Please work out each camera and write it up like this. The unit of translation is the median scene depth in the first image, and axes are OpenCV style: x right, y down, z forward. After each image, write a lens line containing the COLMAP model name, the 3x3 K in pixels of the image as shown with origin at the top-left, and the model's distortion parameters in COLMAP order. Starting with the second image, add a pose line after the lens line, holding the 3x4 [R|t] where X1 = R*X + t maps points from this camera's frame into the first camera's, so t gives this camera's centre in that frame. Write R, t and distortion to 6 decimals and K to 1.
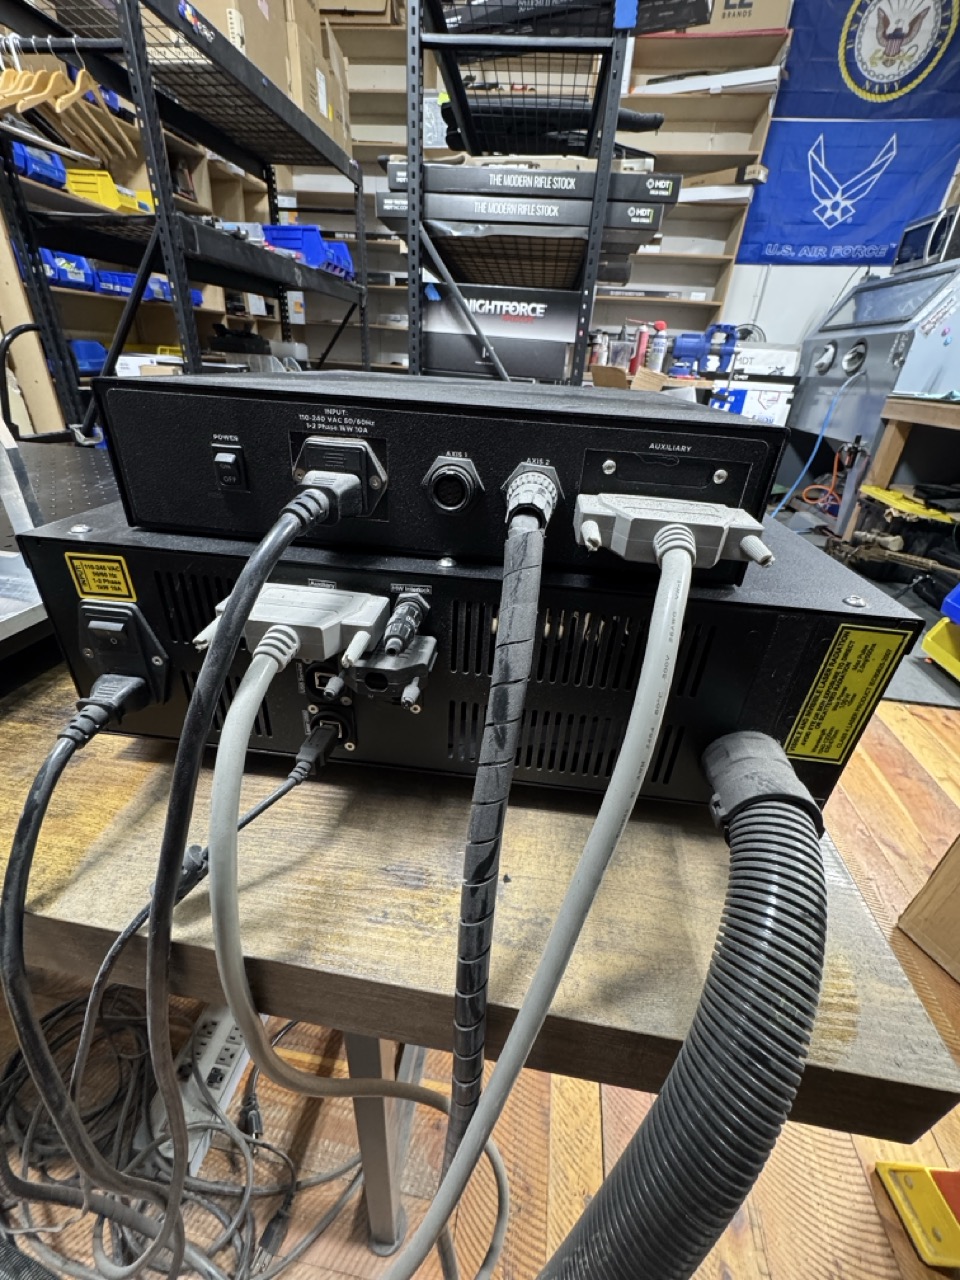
lens RADIAL K [[510.3, 0, 476.5], [0, 510.3, 635.6], [0, 0, 1]] dist [-0.005288, 0.000320]
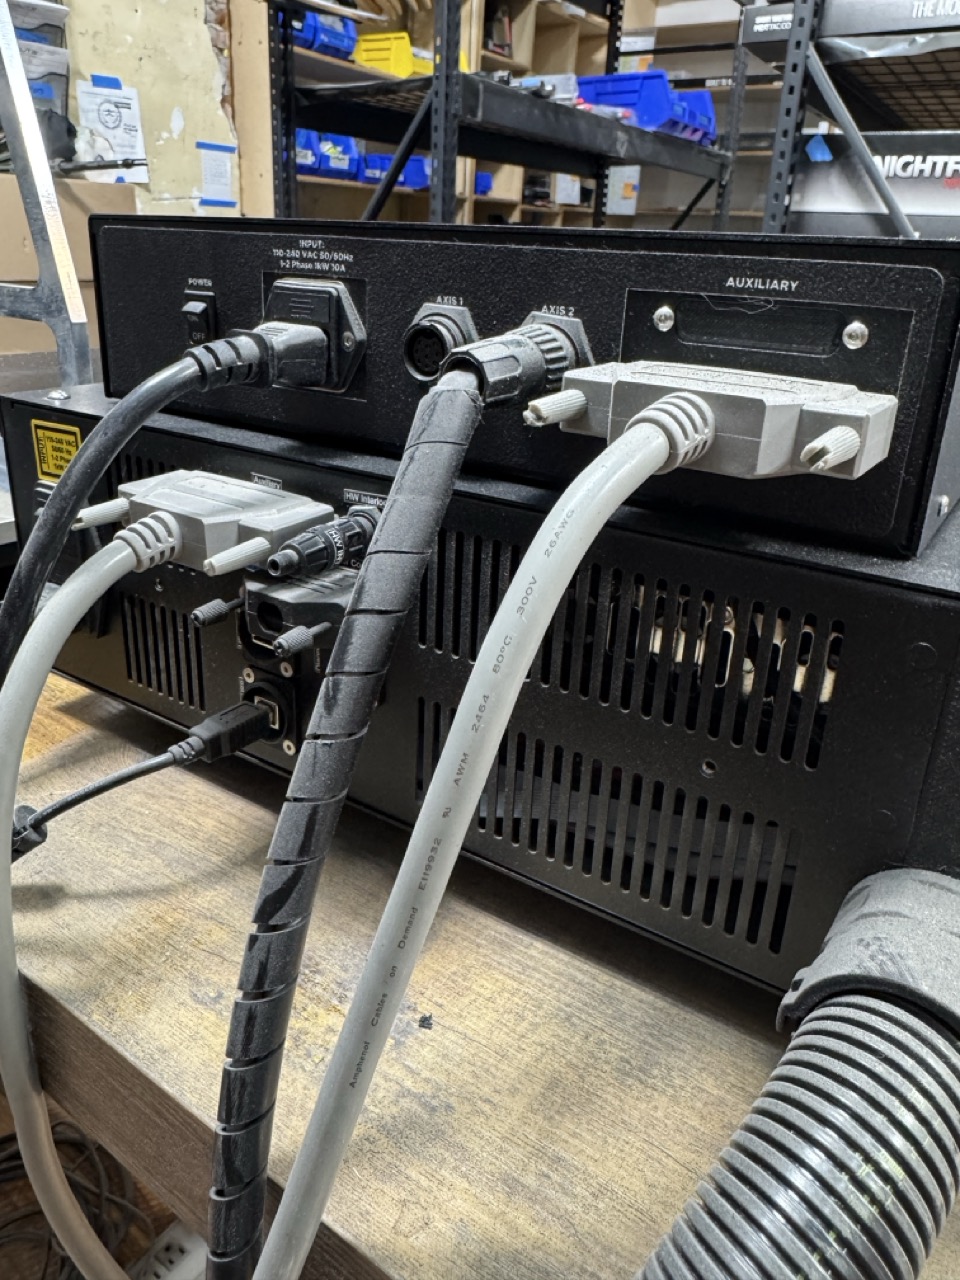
lens RADIAL K [[901.8, 0, 478.4], [0, 901.8, 579.9], [0, 0, 1]] dist [-0.006607, 0.004106]
pose [[0.895691, 0.136273, -0.423281, 0.075173], [-0.204683, 0.971397, -0.120388, 0.017889], [0.394768, 0.194468, 0.897964, 0.005598]]
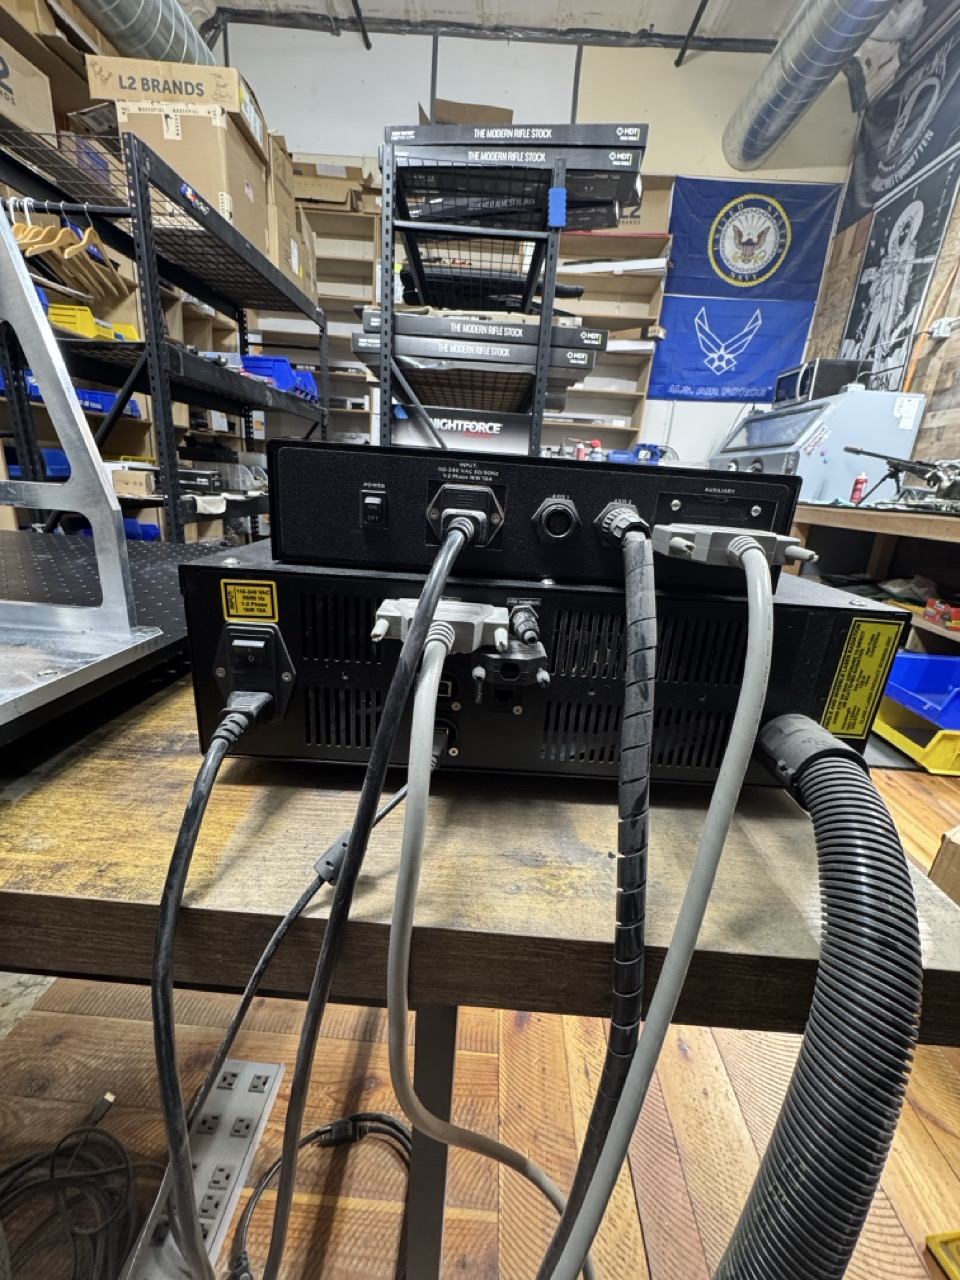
lens RADIAL K [[510.3, 0, 475.0], [0, 510.3, 636.9], [0, 0, 1]] dist [-0.005288, 0.000320]
pose [[0.994254, -0.022662, 0.104623, -0.056328], [0.041914, 0.981719, -0.185666, 0.032222], [-0.098502, 0.188985, 0.977027, -0.026106]]
